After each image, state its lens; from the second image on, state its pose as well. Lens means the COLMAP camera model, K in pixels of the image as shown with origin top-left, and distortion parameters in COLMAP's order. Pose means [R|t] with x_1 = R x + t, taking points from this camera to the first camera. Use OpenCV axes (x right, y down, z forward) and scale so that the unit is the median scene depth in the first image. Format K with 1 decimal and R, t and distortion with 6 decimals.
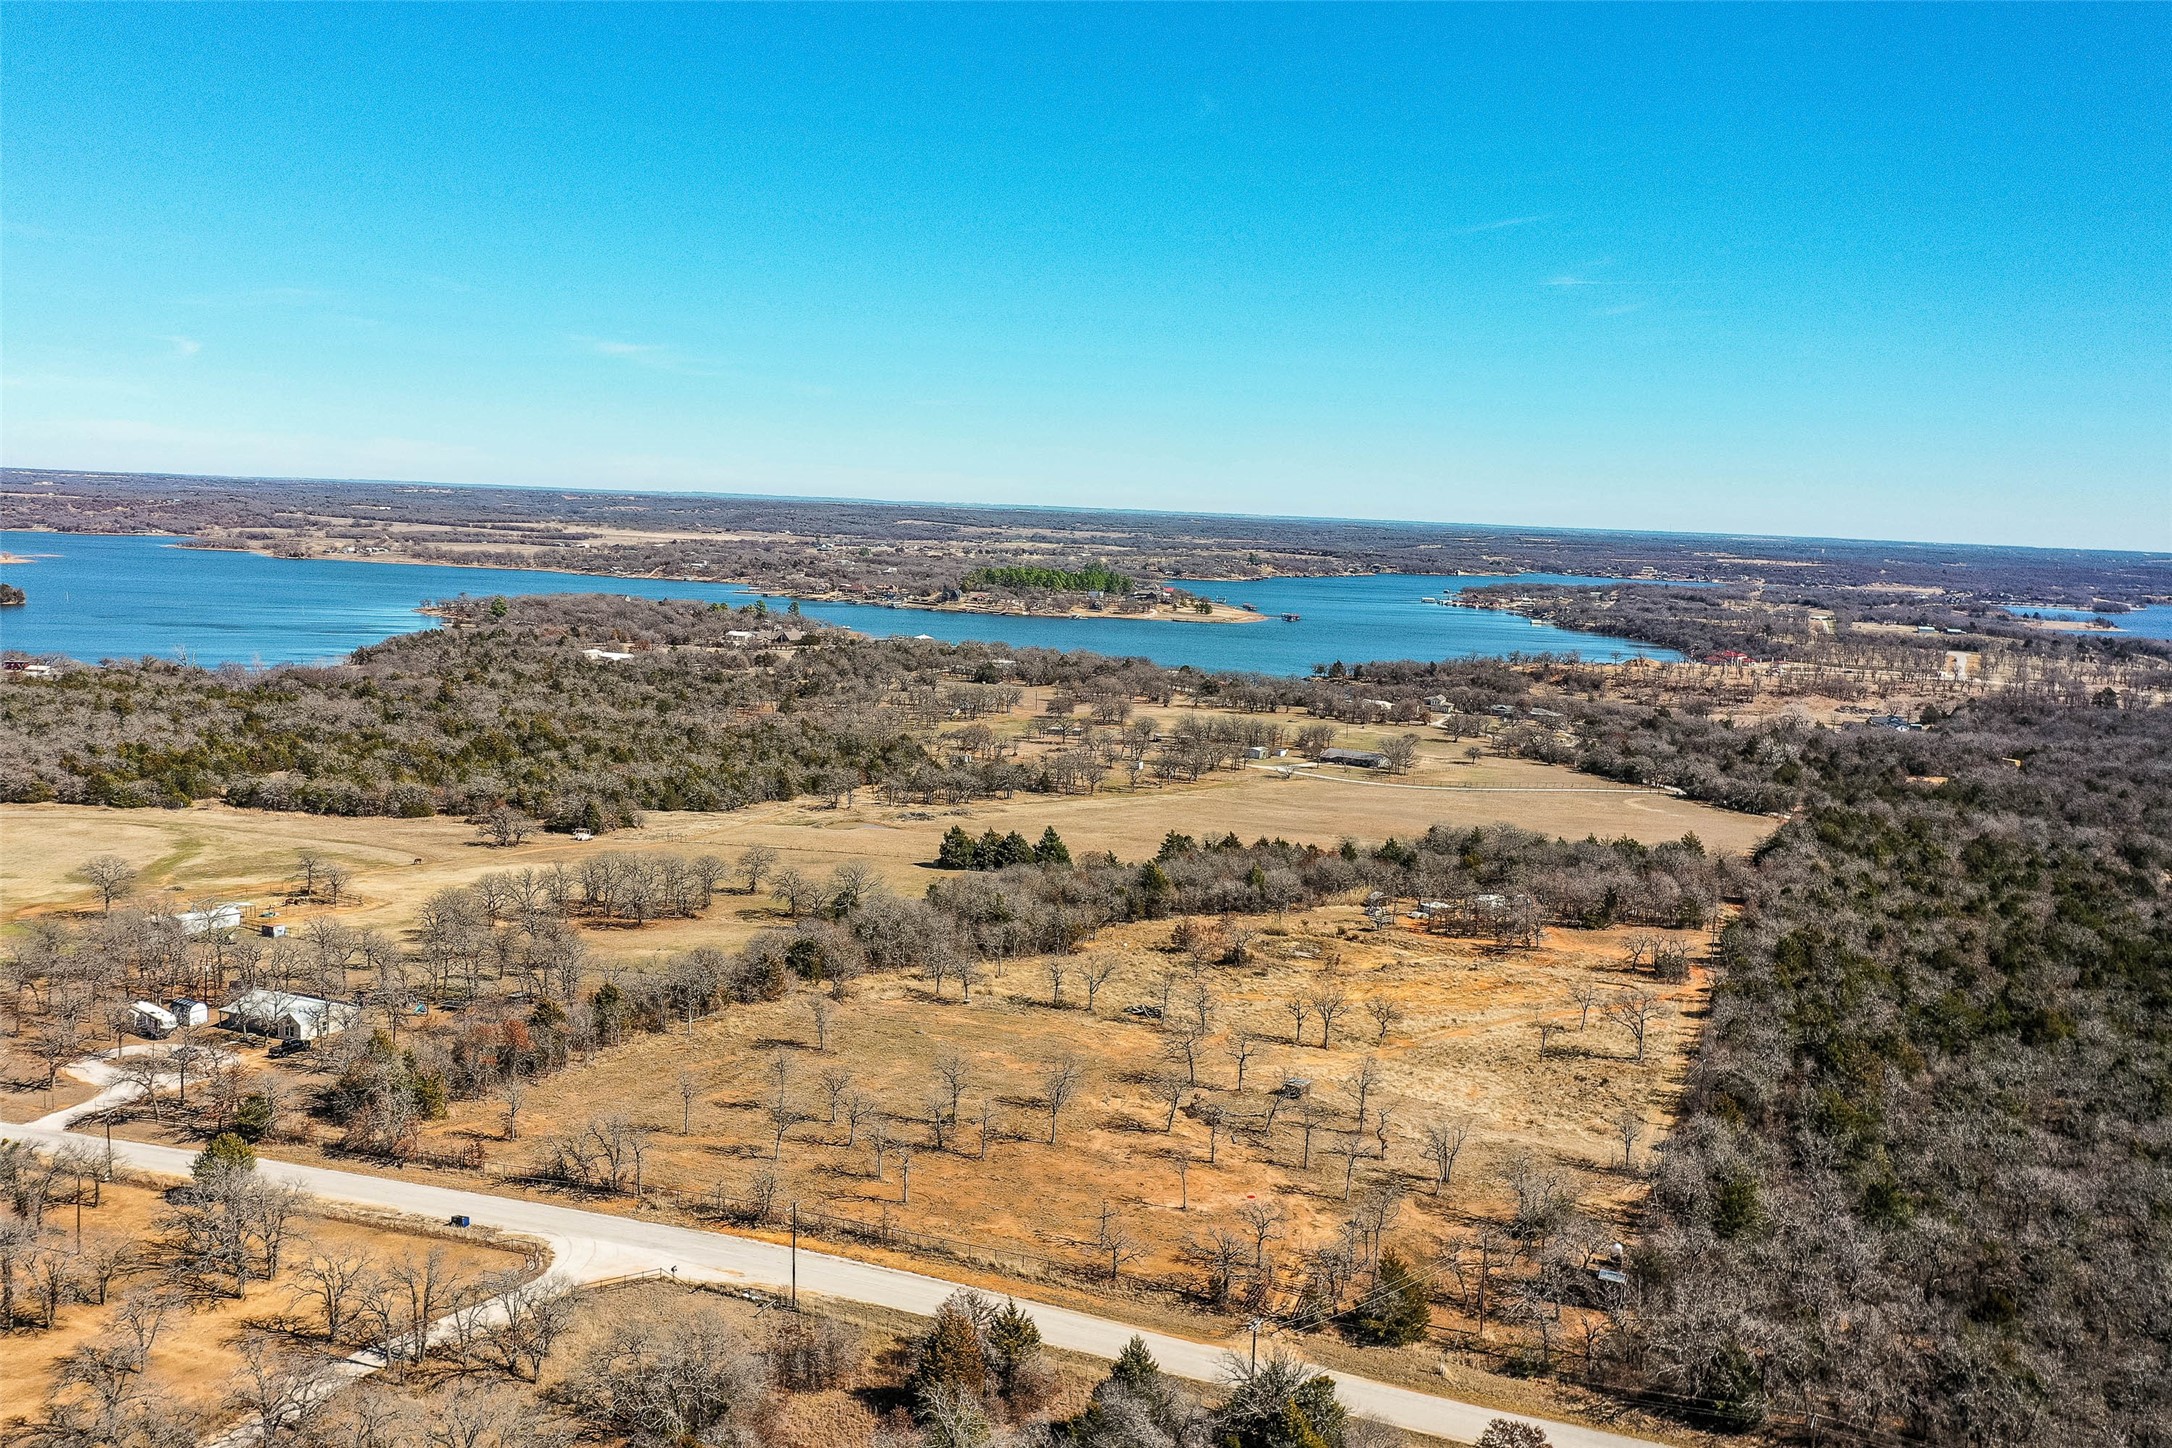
lens RADIAL K [[1850.5, 0, 1086.0], [0, 1850.5, 724.0], [0, 0, 1]] dist [-0.001010, 0.010514]
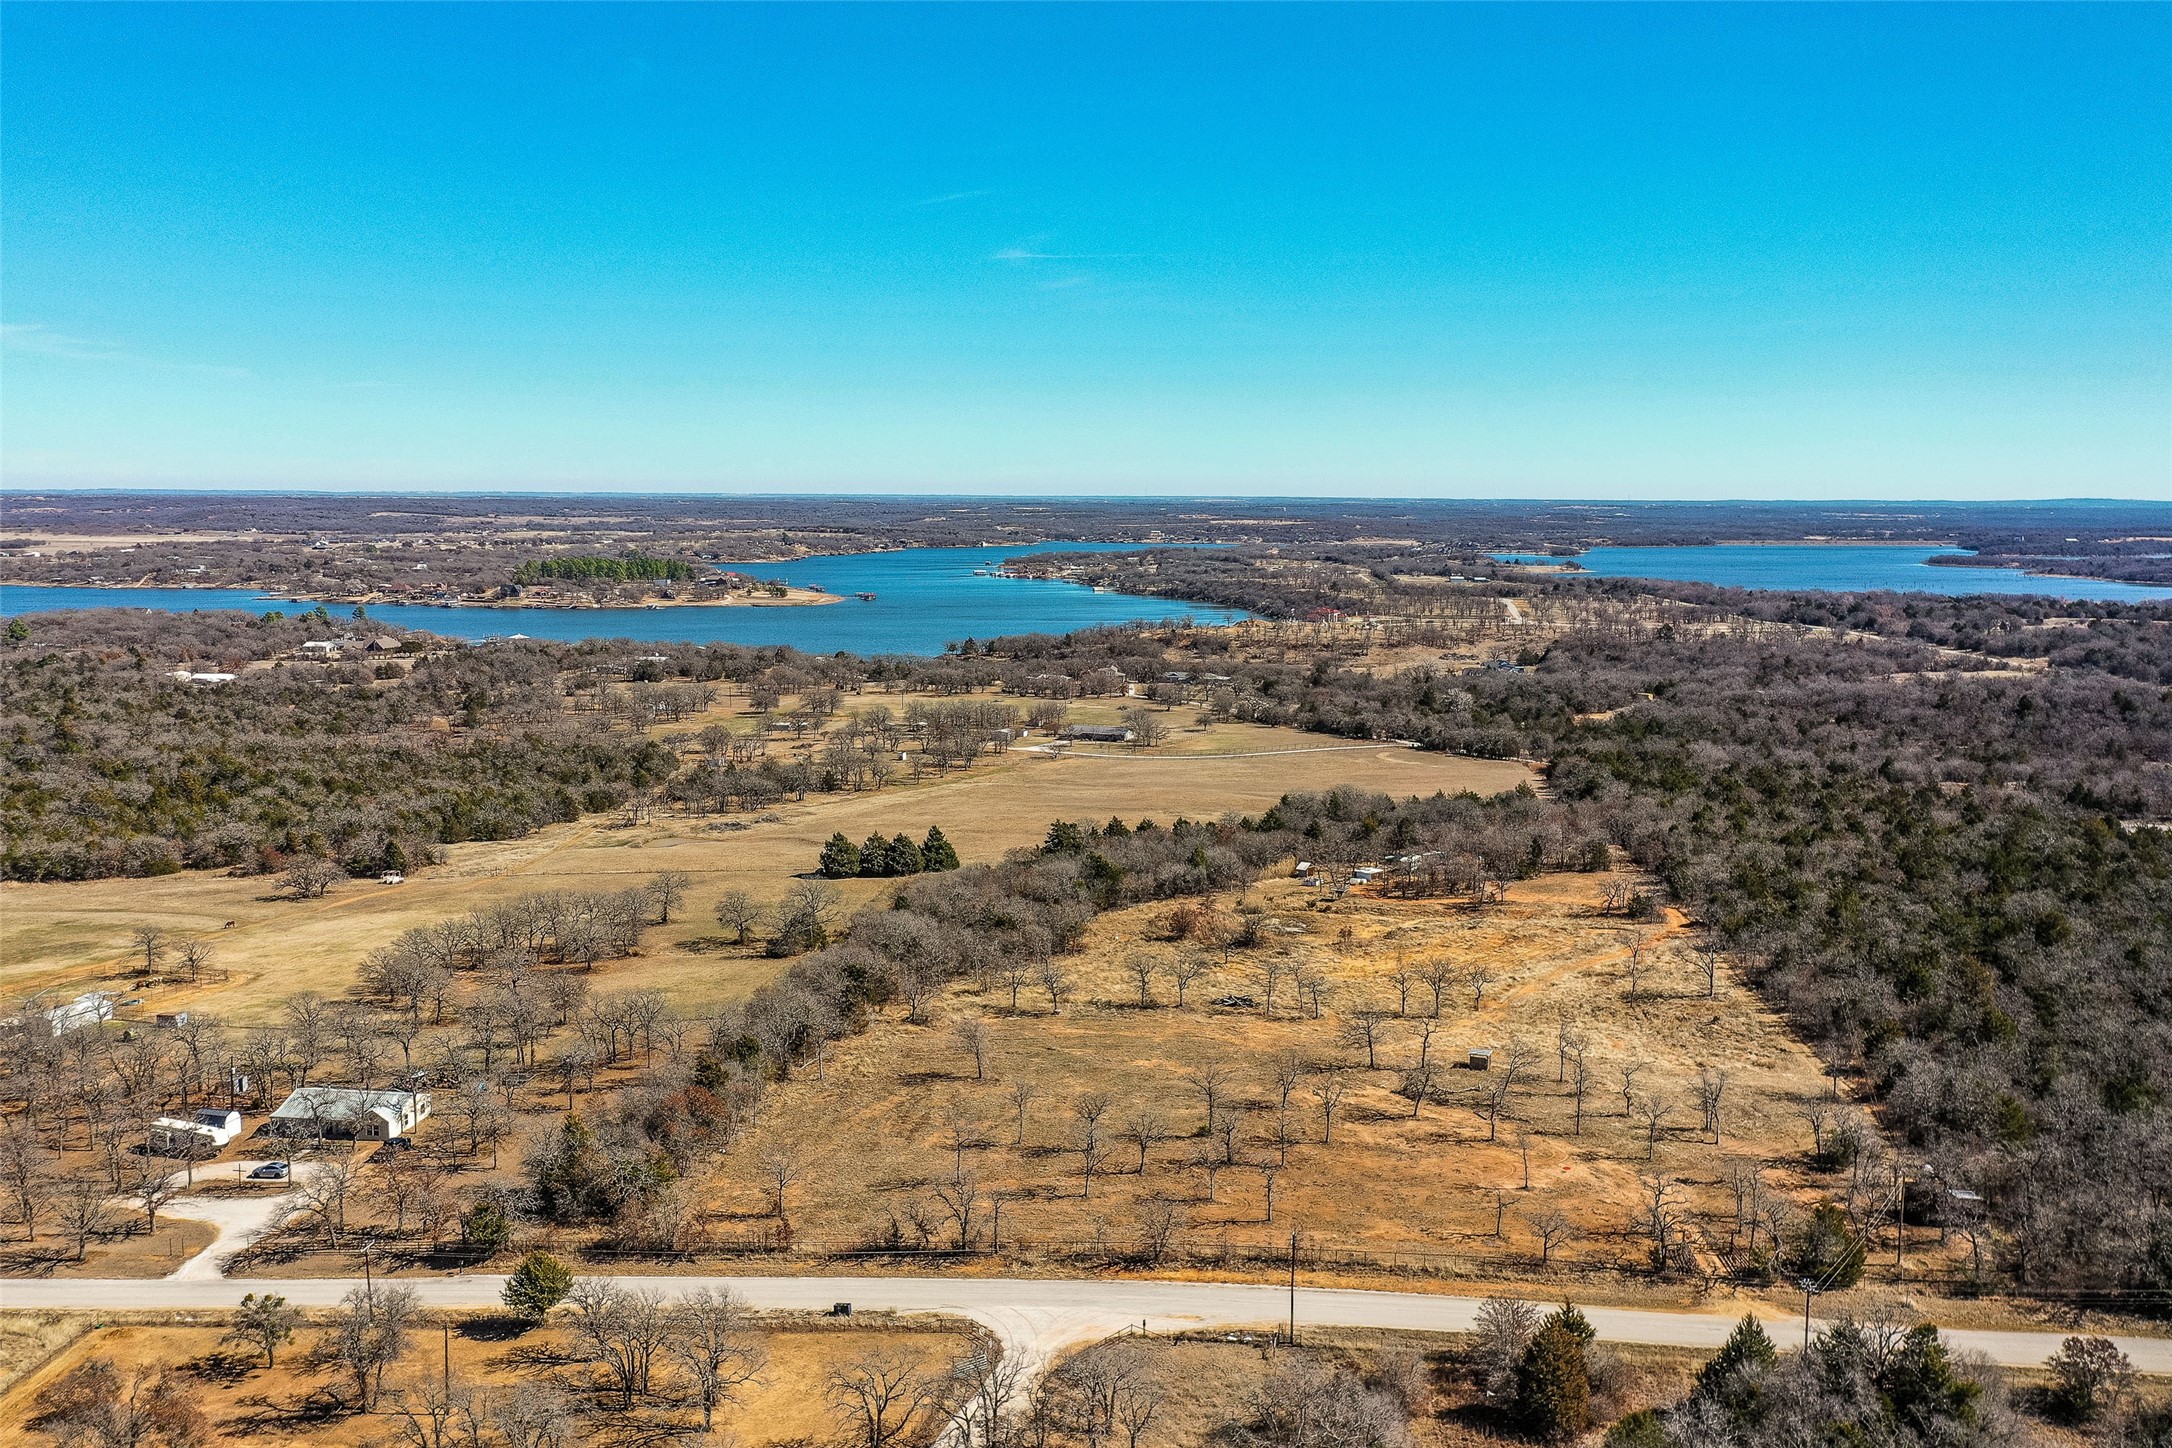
lens RADIAL K [[1850.5, 0, 1086.0], [0, 1850.5, 724.0], [0, 0, 1]] dist [-0.001010, 0.010514]
pose [[0.960078, -0.068208, 0.271289, -0.163017], [0.064630, 0.997664, 0.022114, -0.011459], [-0.272164, -0.003697, 0.962244, 0.032706]]
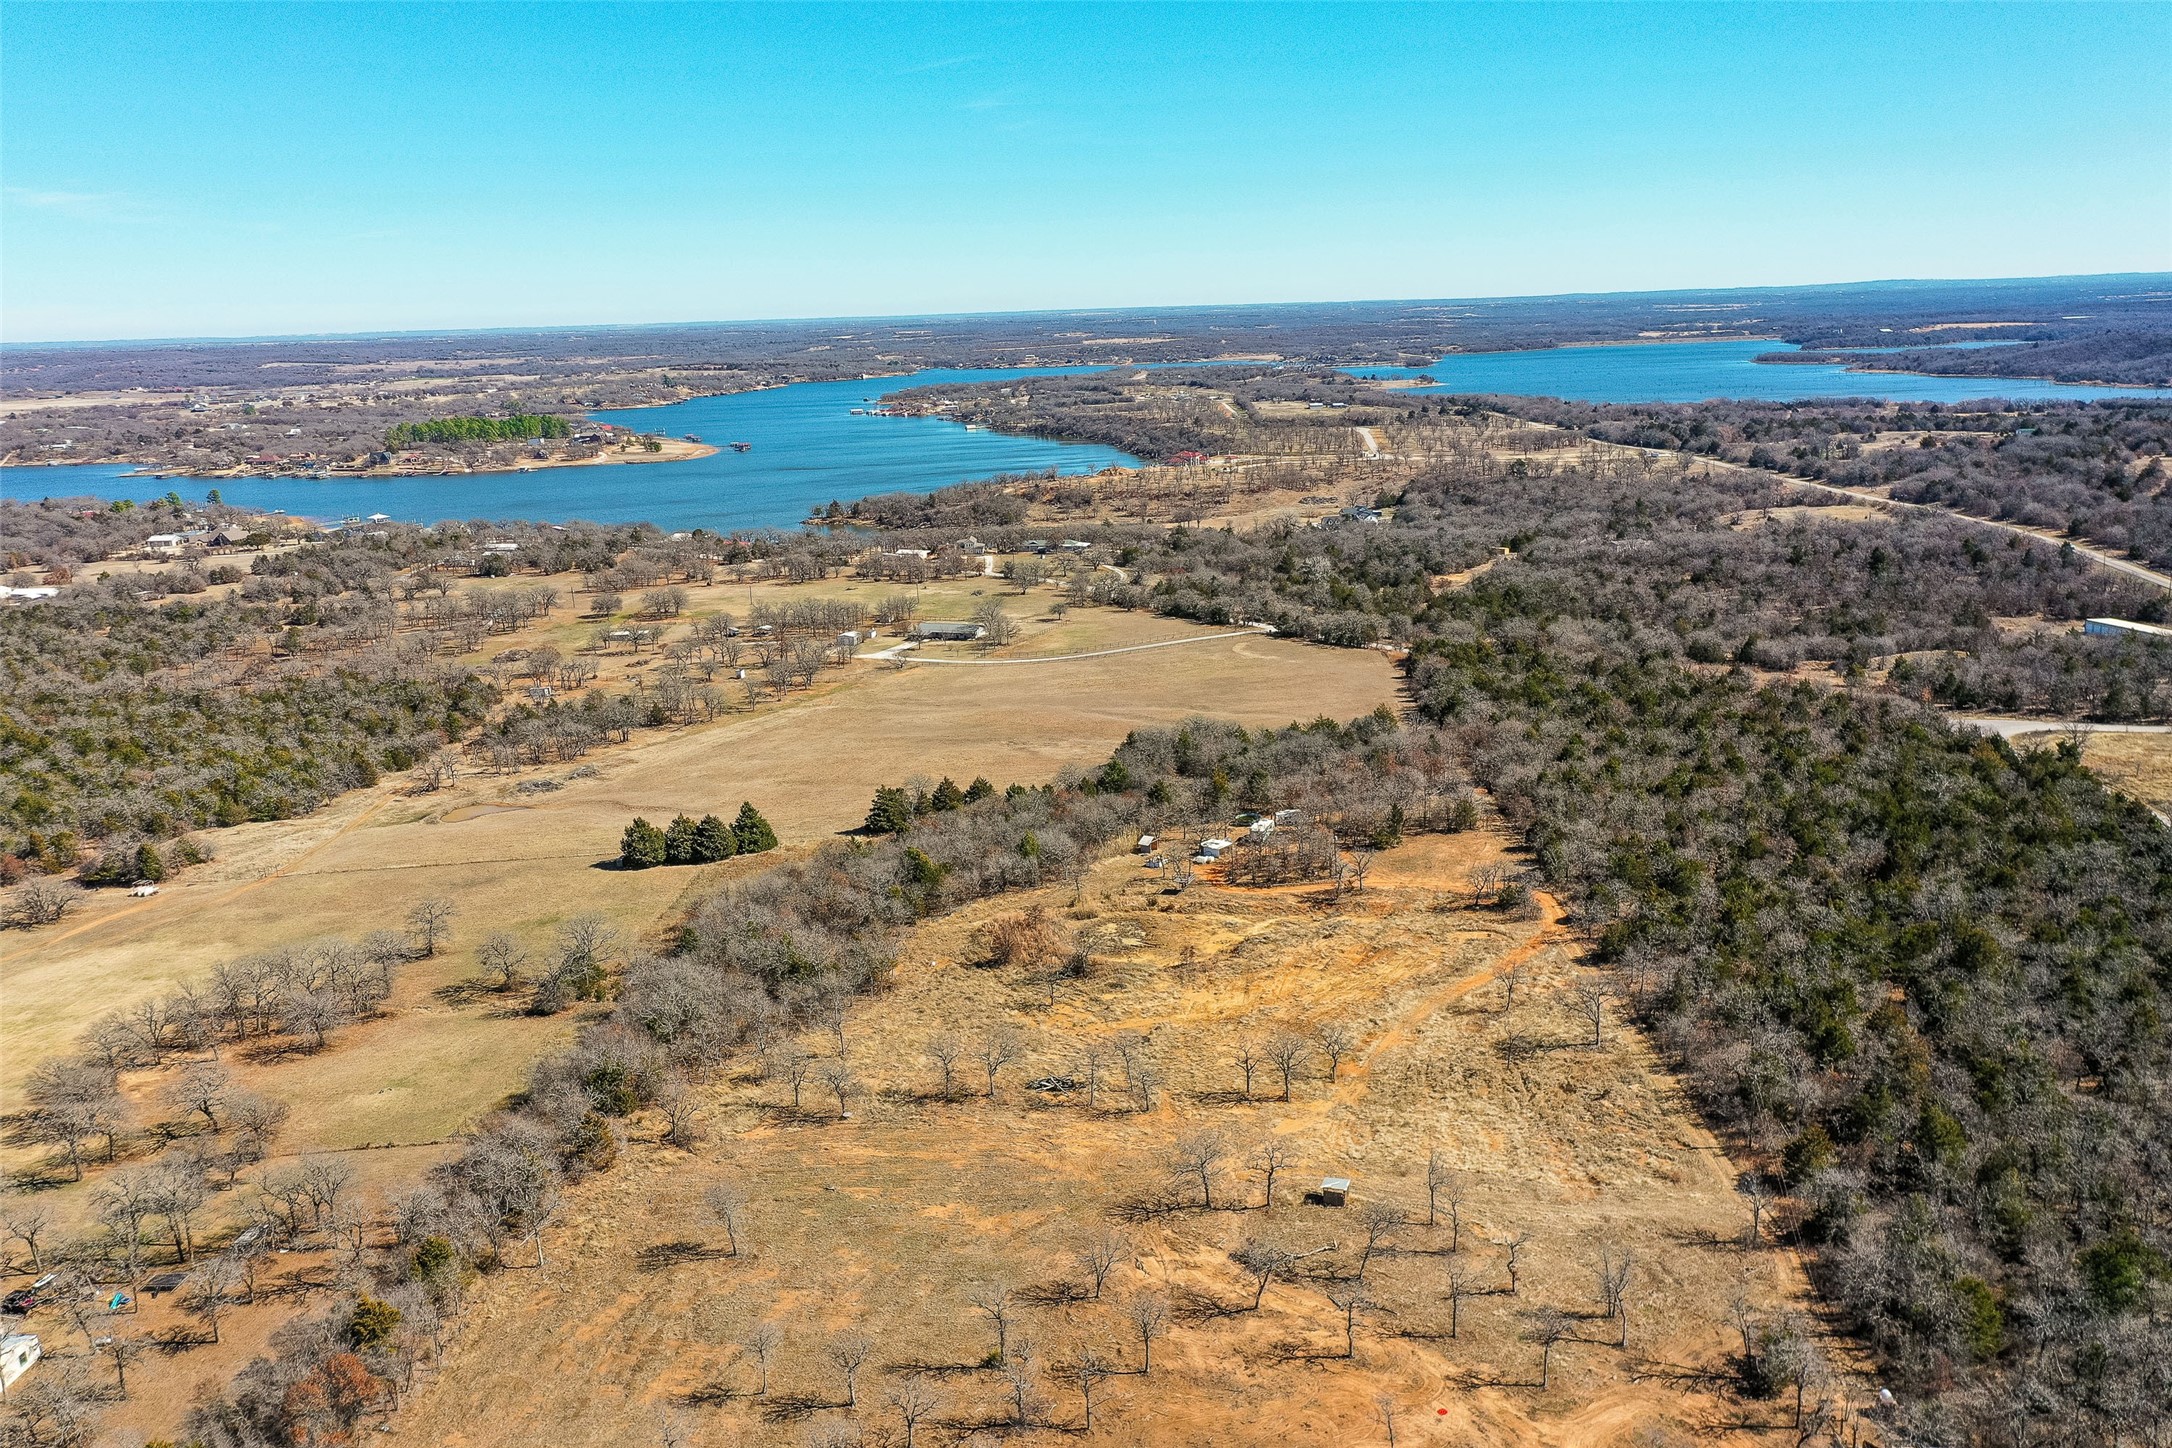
lens RADIAL K [[1716.0, 0, 1086.0], [0, 1716.0, 724.0], [0, 0, 1]] dist [-0.000106, 0.009812]
pose [[0.937653, -0.147841, 0.314564, -0.096288], [0.108022, 0.984163, 0.140552, -0.063940], [-0.330362, -0.097810, 0.938773, 0.139917]]
